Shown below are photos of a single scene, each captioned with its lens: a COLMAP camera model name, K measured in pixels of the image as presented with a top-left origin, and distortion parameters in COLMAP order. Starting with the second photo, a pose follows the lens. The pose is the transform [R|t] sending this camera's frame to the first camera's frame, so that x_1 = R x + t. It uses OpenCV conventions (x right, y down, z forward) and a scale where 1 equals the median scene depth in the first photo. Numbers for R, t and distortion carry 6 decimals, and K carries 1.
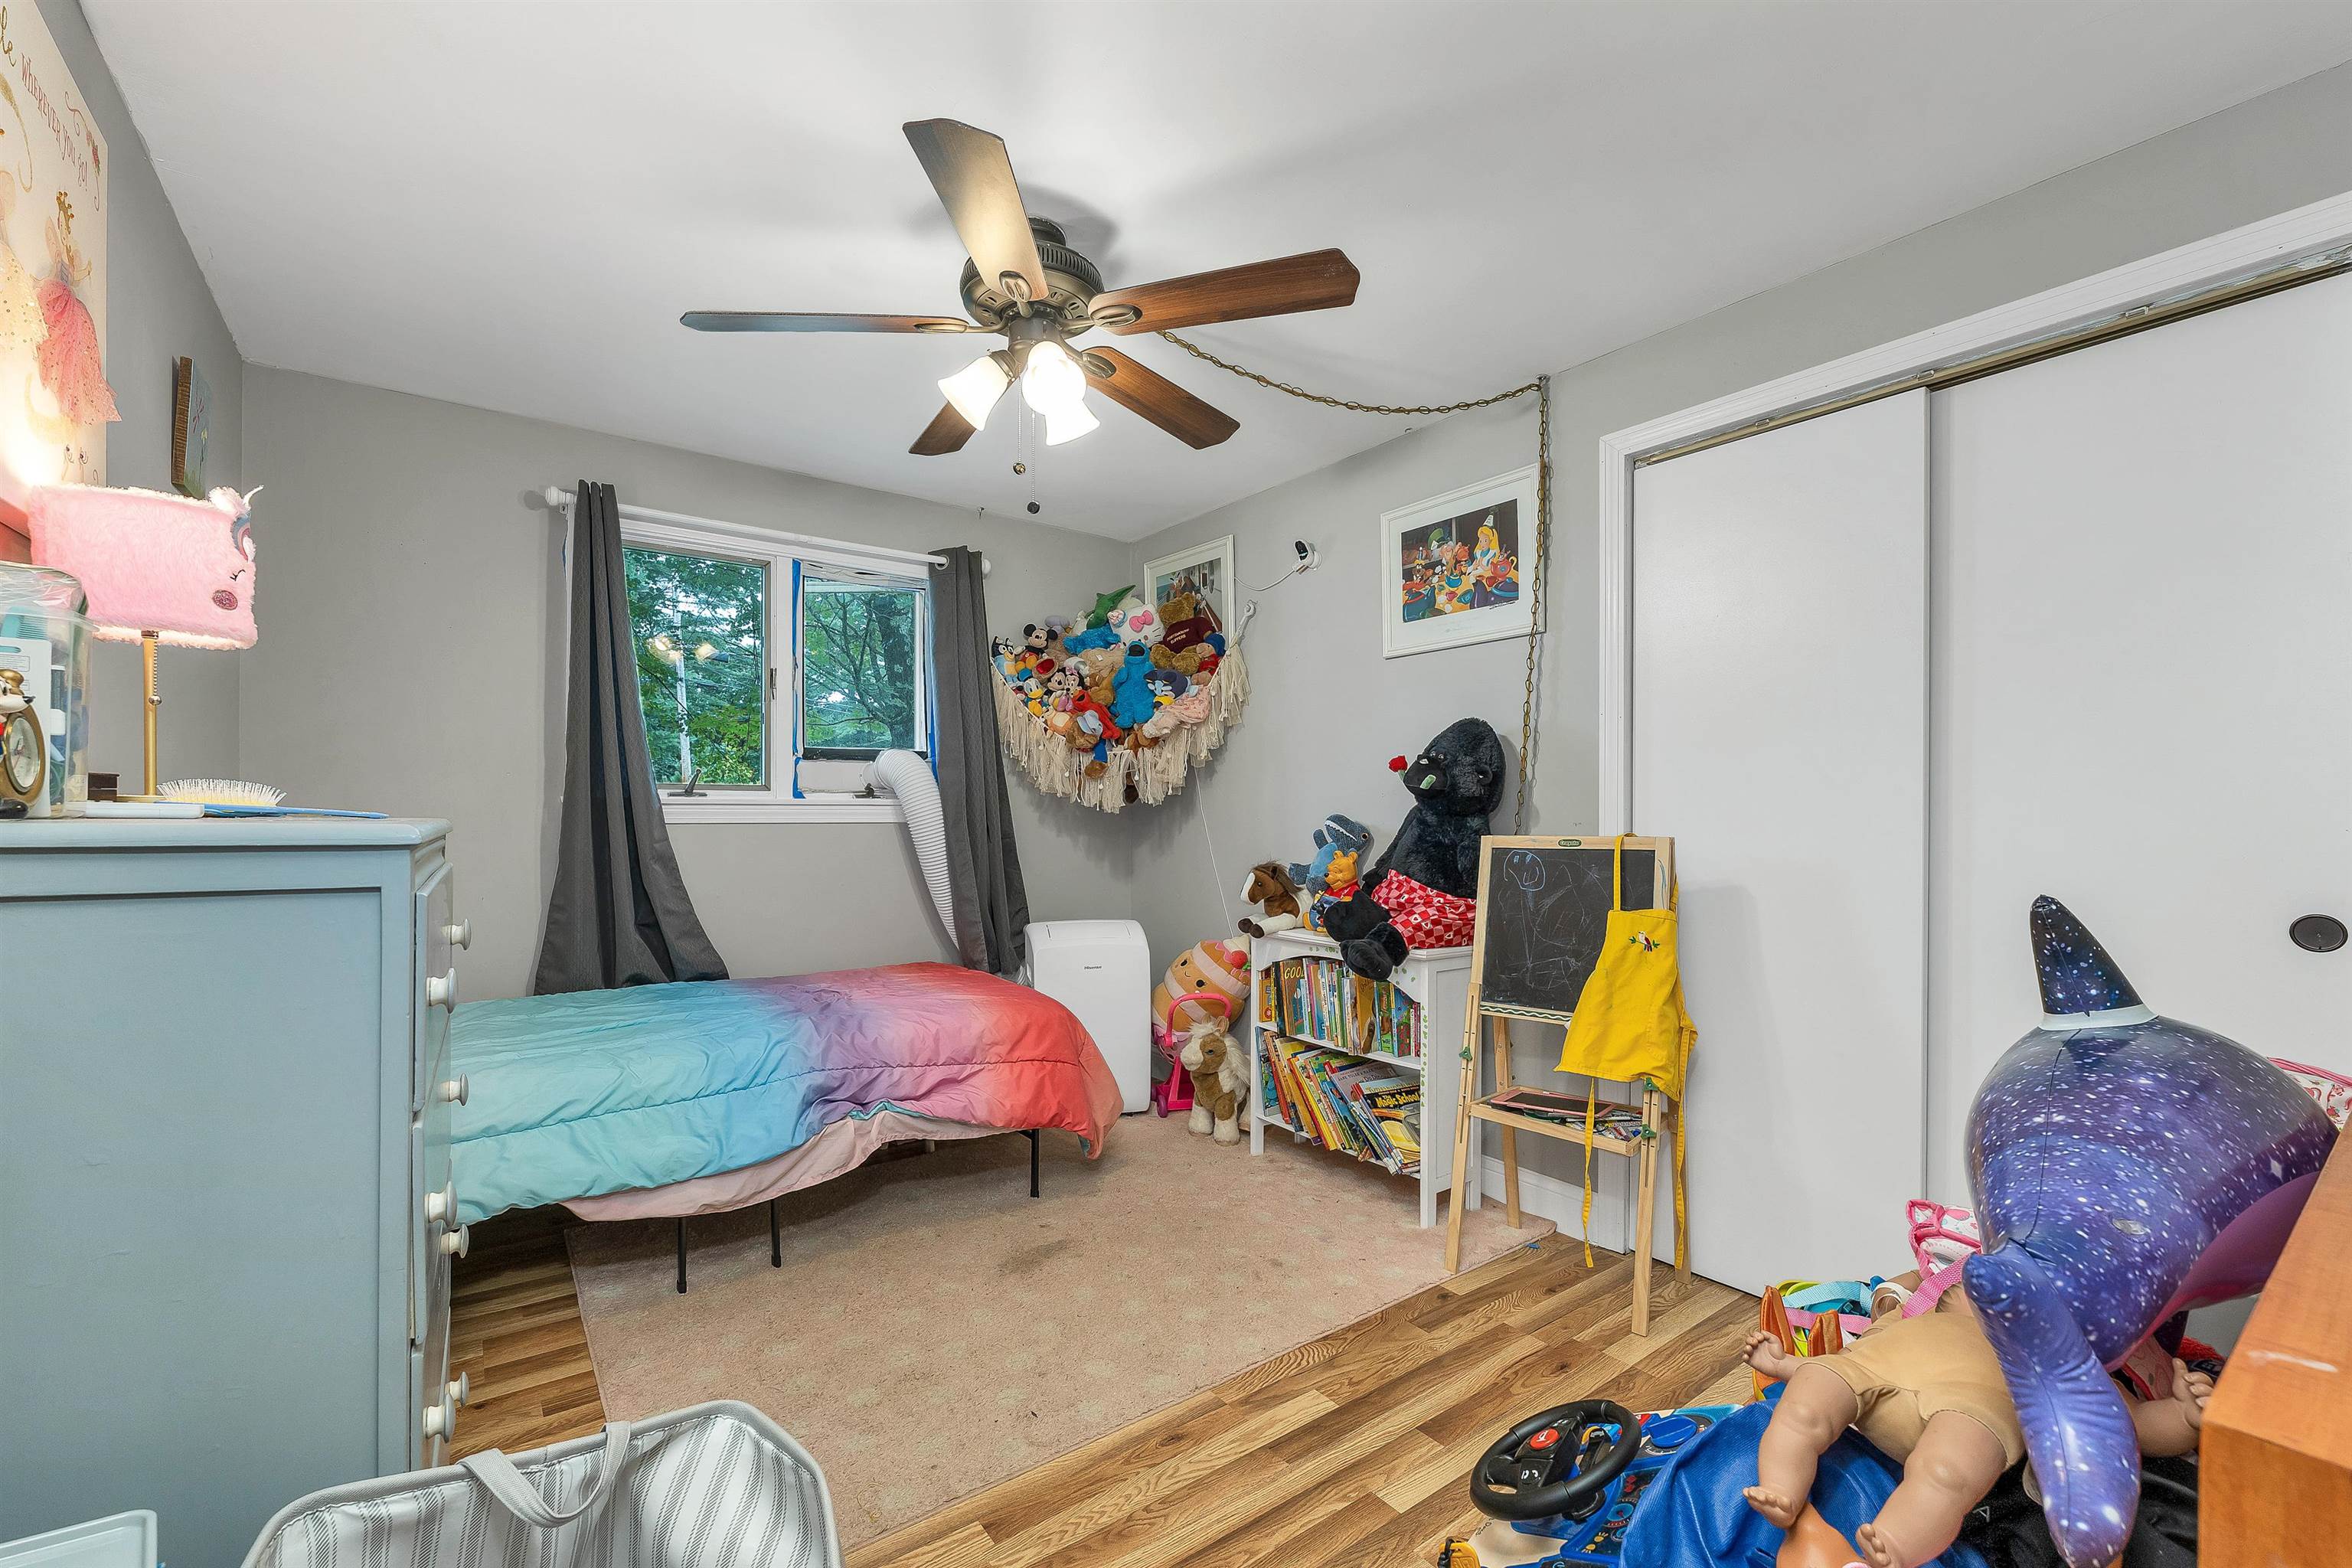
lens RADIAL K [[969.4, 0, 1165.1], [0, 969.4, 799.5], [0, 0, 1]] dist [-0.002937, 0.000427]
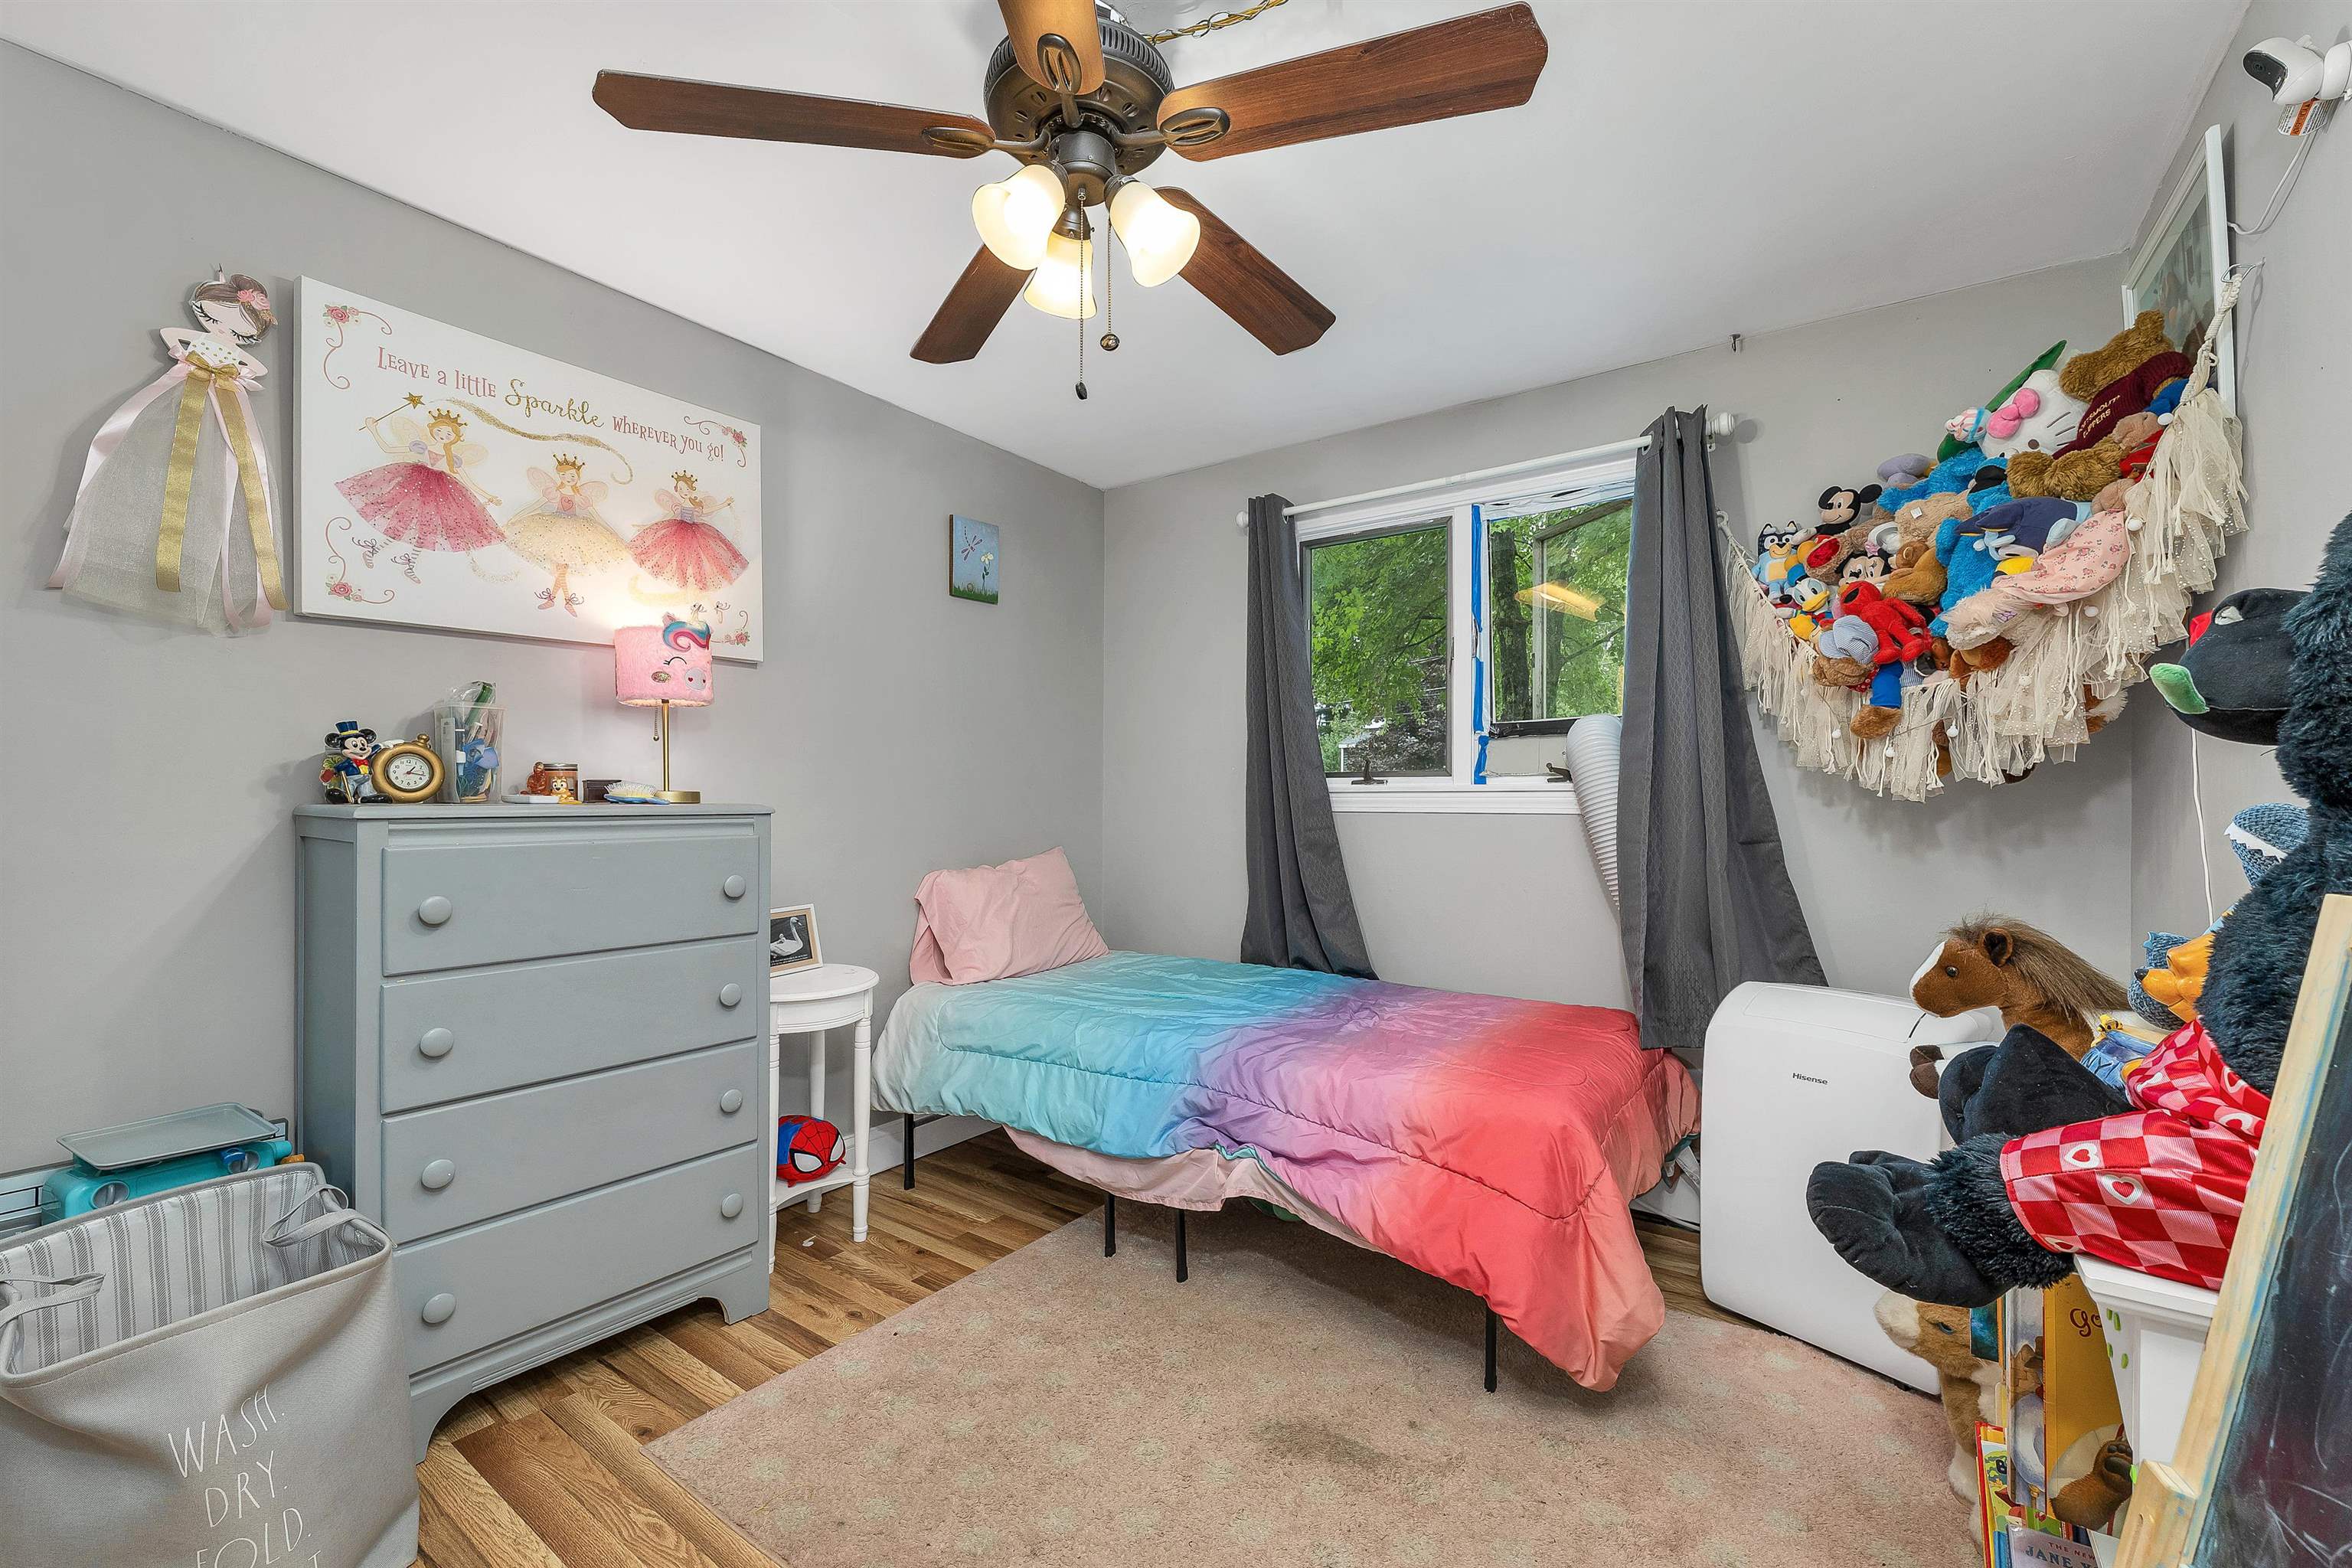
lens RADIAL K [[969.4, 0, 1180.8], [0, 969.4, 795.6], [0, 0, 1]] dist [-0.002937, 0.000427]
pose [[0.310188, -0.006464, -0.950653, 0.310444], [0.012218, 0.999921, -0.002813, 0.006774], [0.950597, -0.010742, 0.310243, 0.438800]]
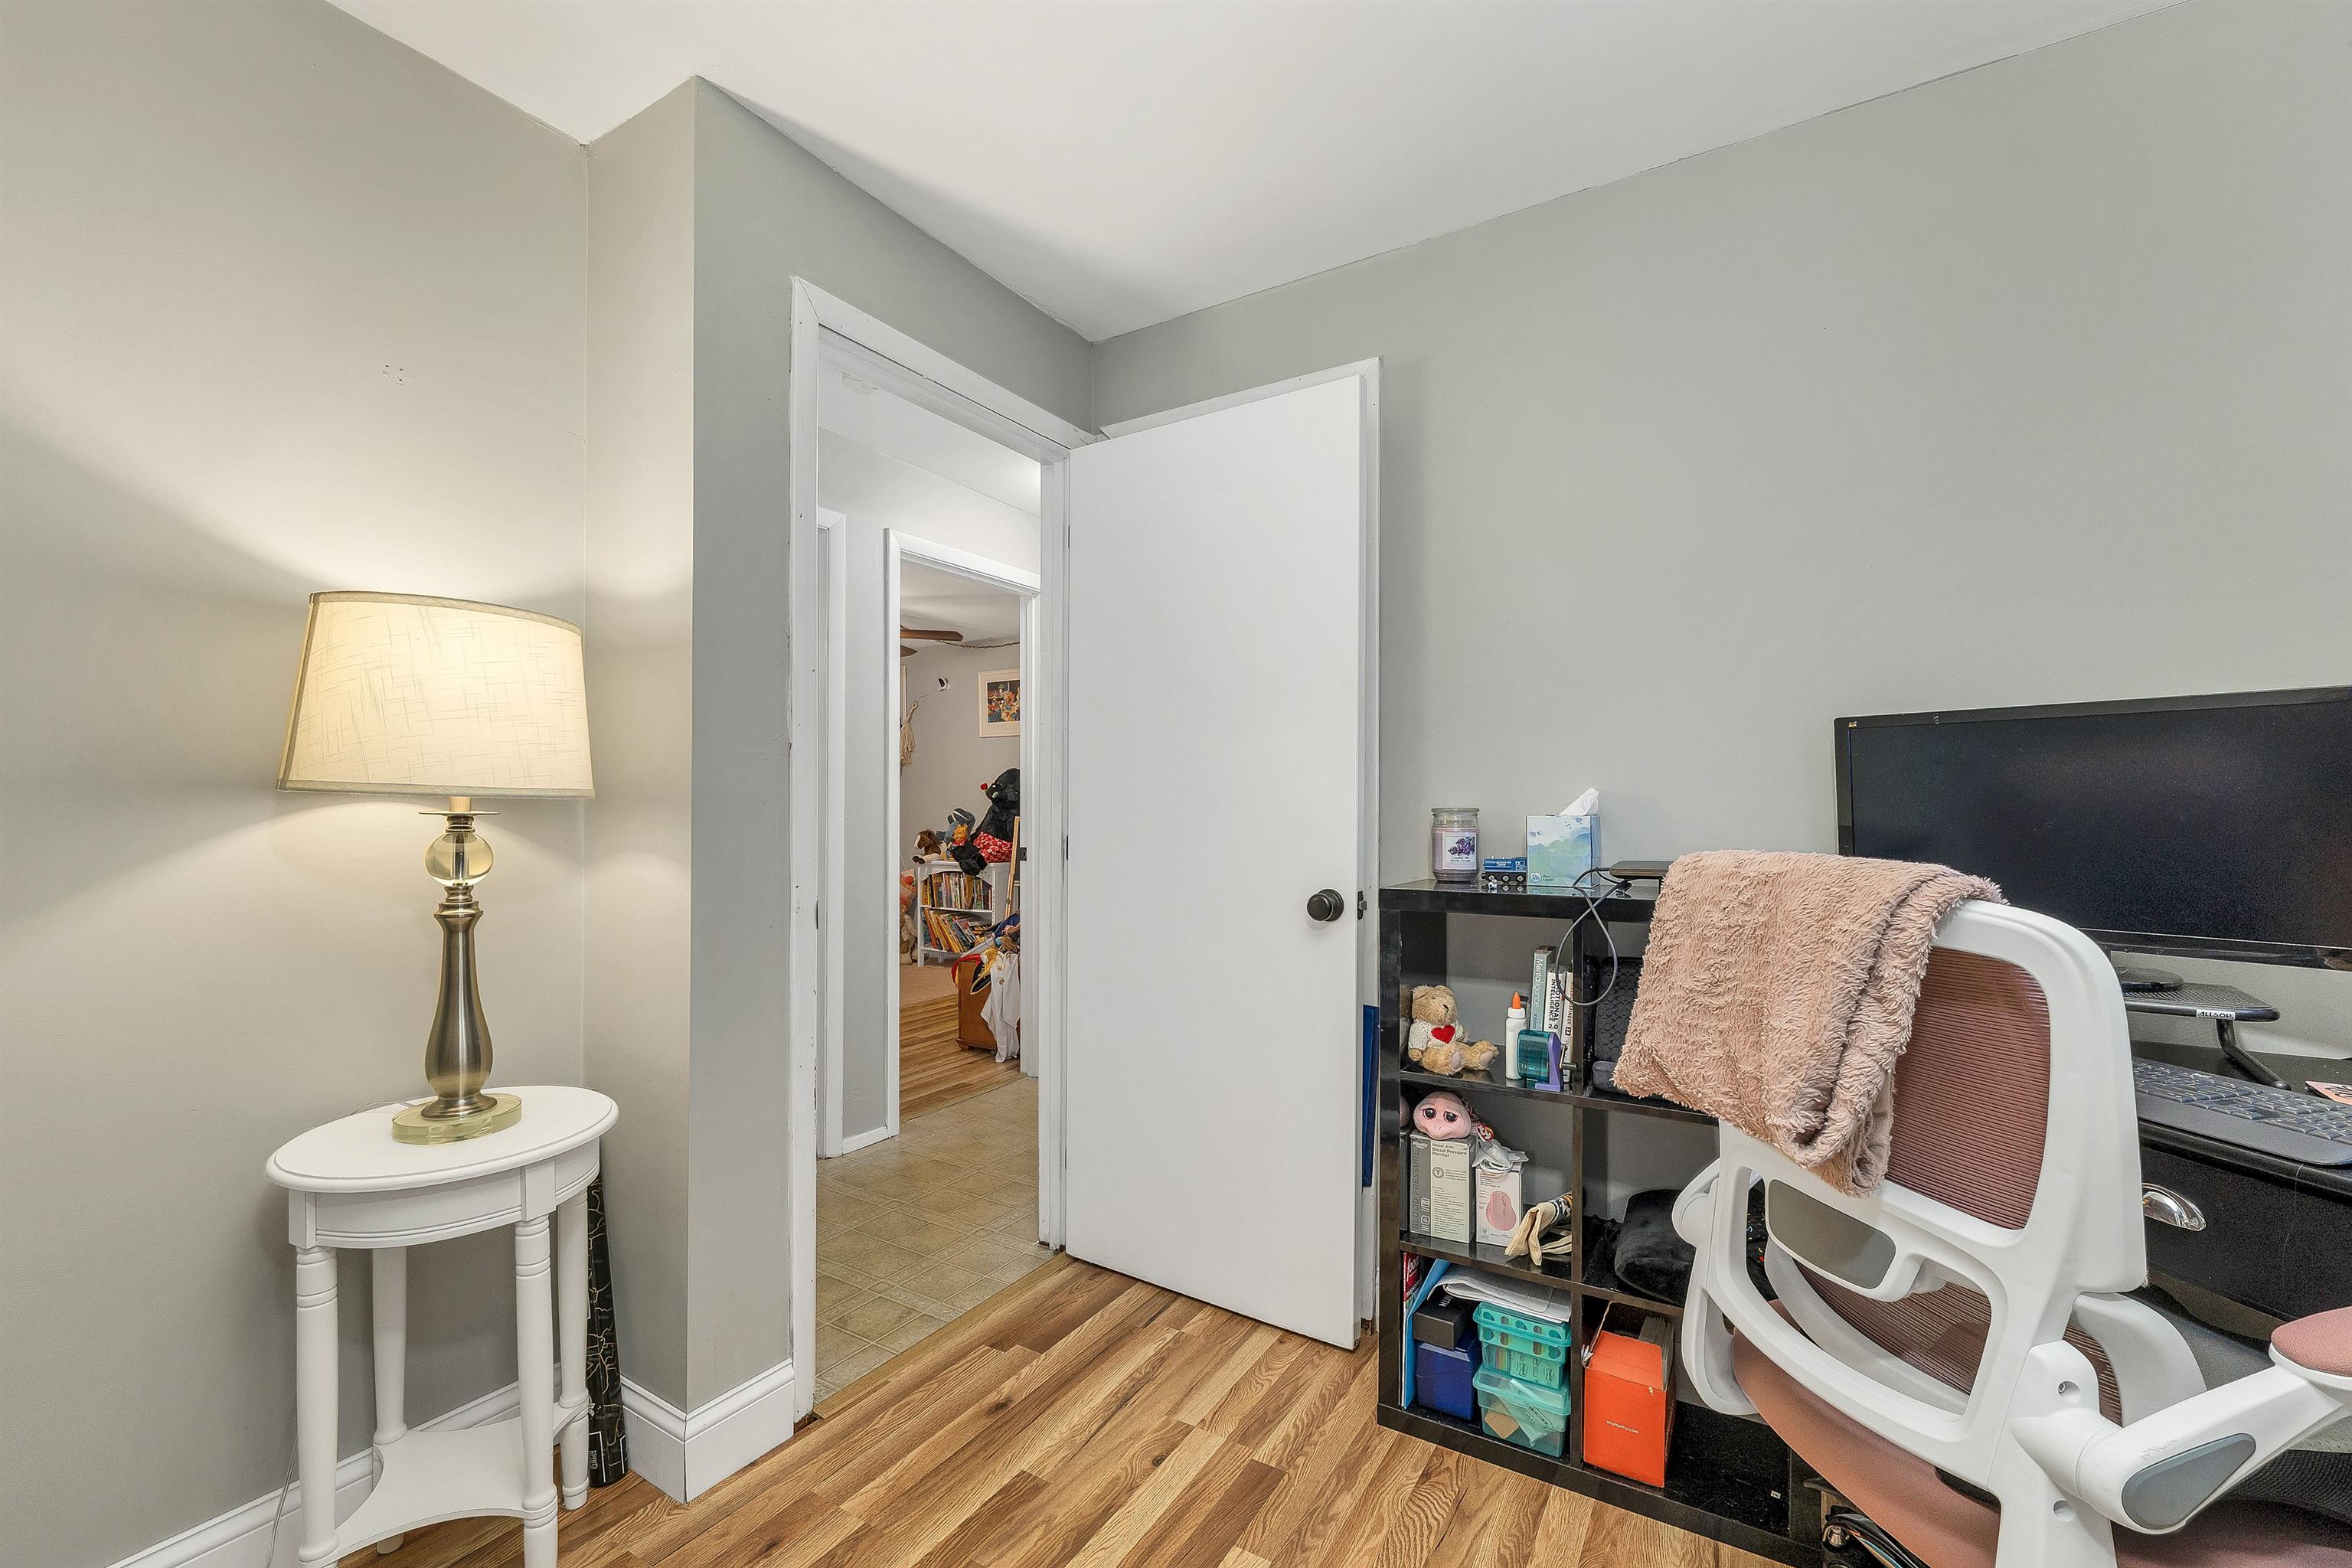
lens RADIAL K [[969.4, 0, 1163.4], [0, 969.4, 802.8], [0, 0, 1]] dist [-0.002937, 0.000427]
pose [[0.931636, -0.001008, 0.363390, -0.218341], [-0.003219, 0.999934, 0.011026, -0.026046], [-0.363378, -0.011442, 0.931572, -1.410707]]
